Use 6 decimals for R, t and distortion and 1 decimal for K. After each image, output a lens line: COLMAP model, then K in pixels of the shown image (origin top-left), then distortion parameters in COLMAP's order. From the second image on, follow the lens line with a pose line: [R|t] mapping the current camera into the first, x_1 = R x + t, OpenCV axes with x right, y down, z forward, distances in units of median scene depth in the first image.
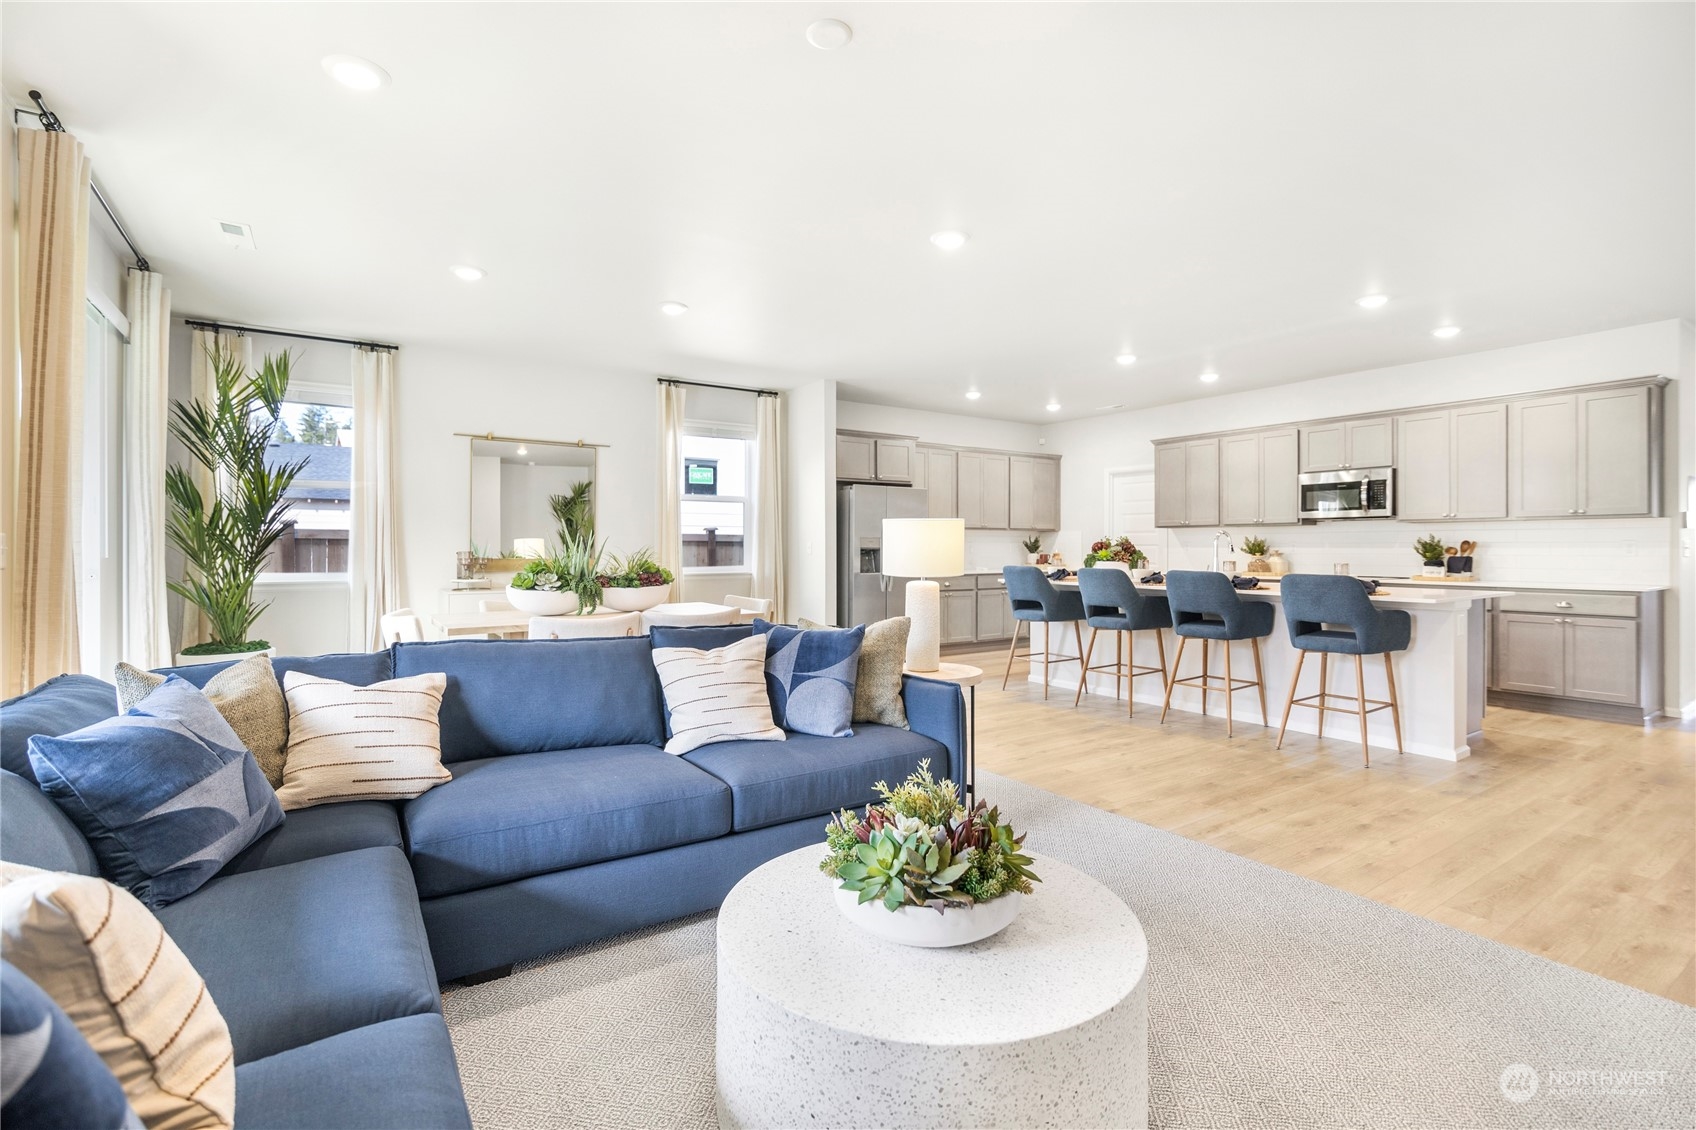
lens RADIAL K [[771.9, 0, 845.0], [0, 771.9, 552.3], [0, 0, 1]] dist [-0.002010, -0.001271]
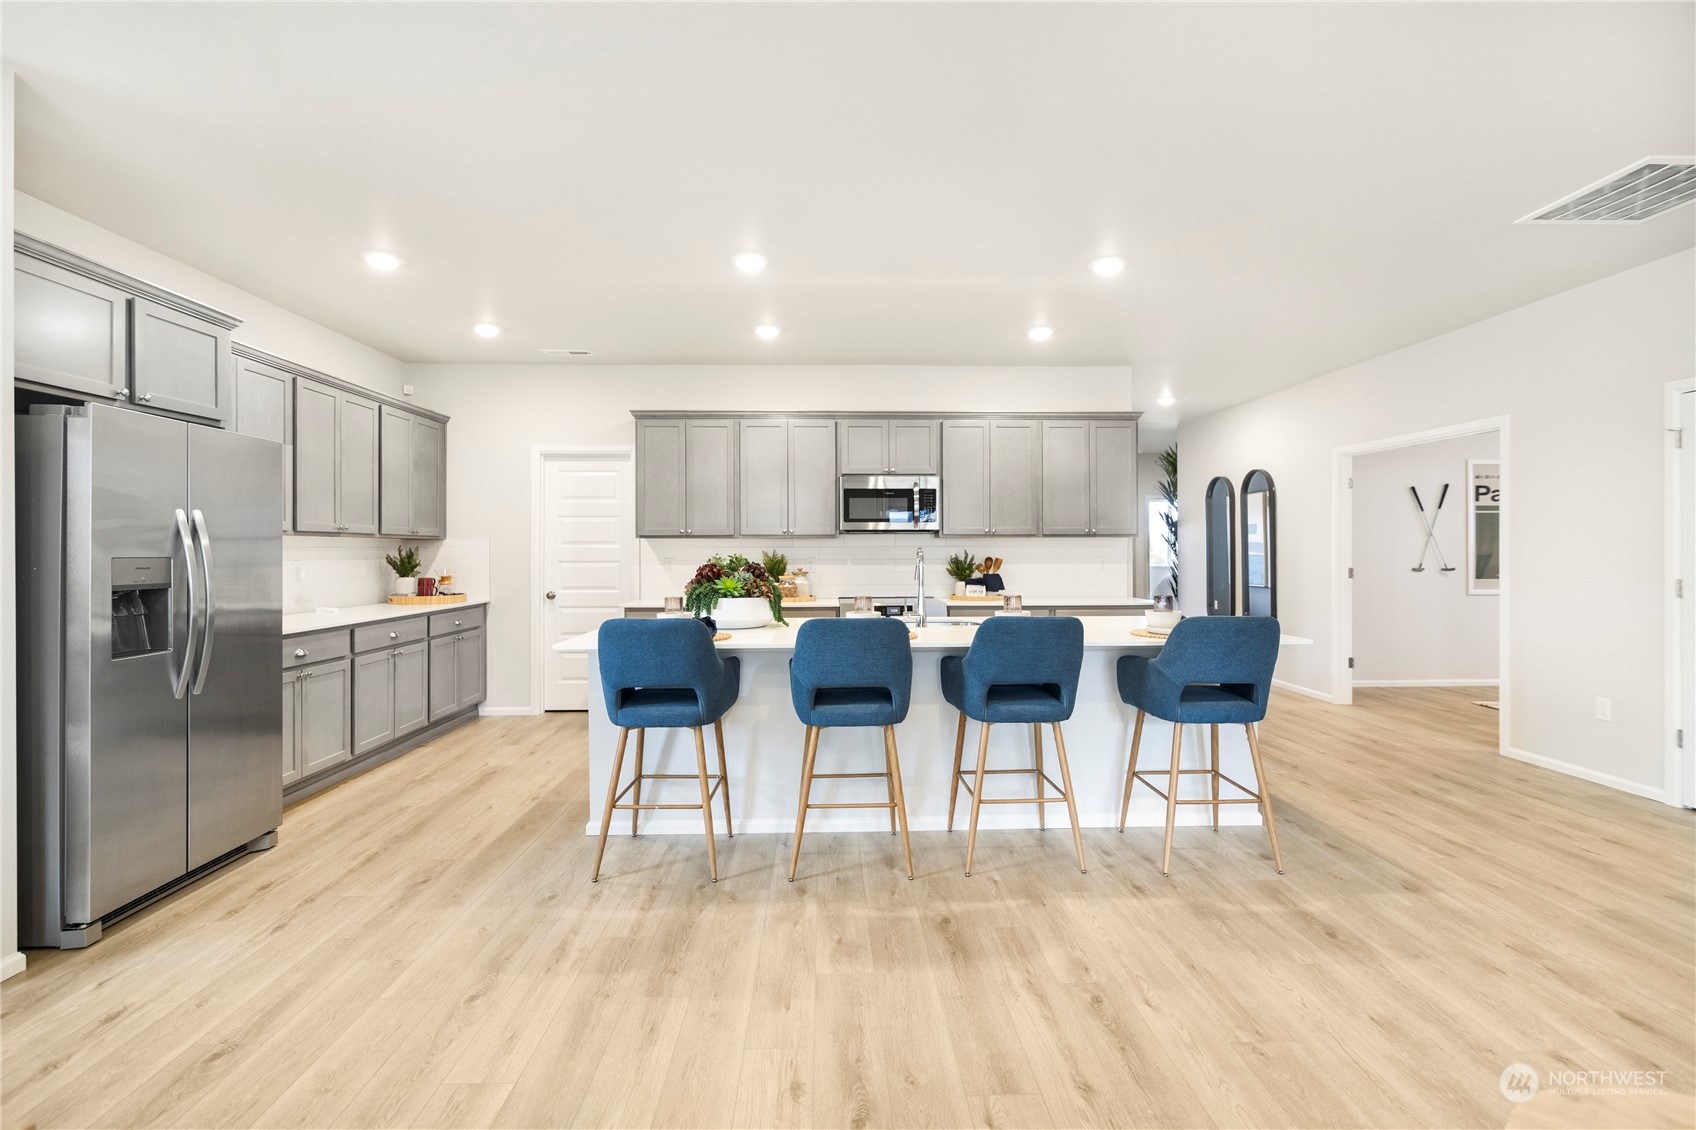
lens RADIAL K [[771.9, 0, 845.6], [0, 771.9, 550.4], [0, 0, 1]] dist [-0.002010, -0.001271]
pose [[0.531214, -0.001424, 0.847236, -0.110540], [0.007714, 0.999965, -0.003156, -0.020875], [-0.847202, 0.008211, 0.531207, 0.603780]]
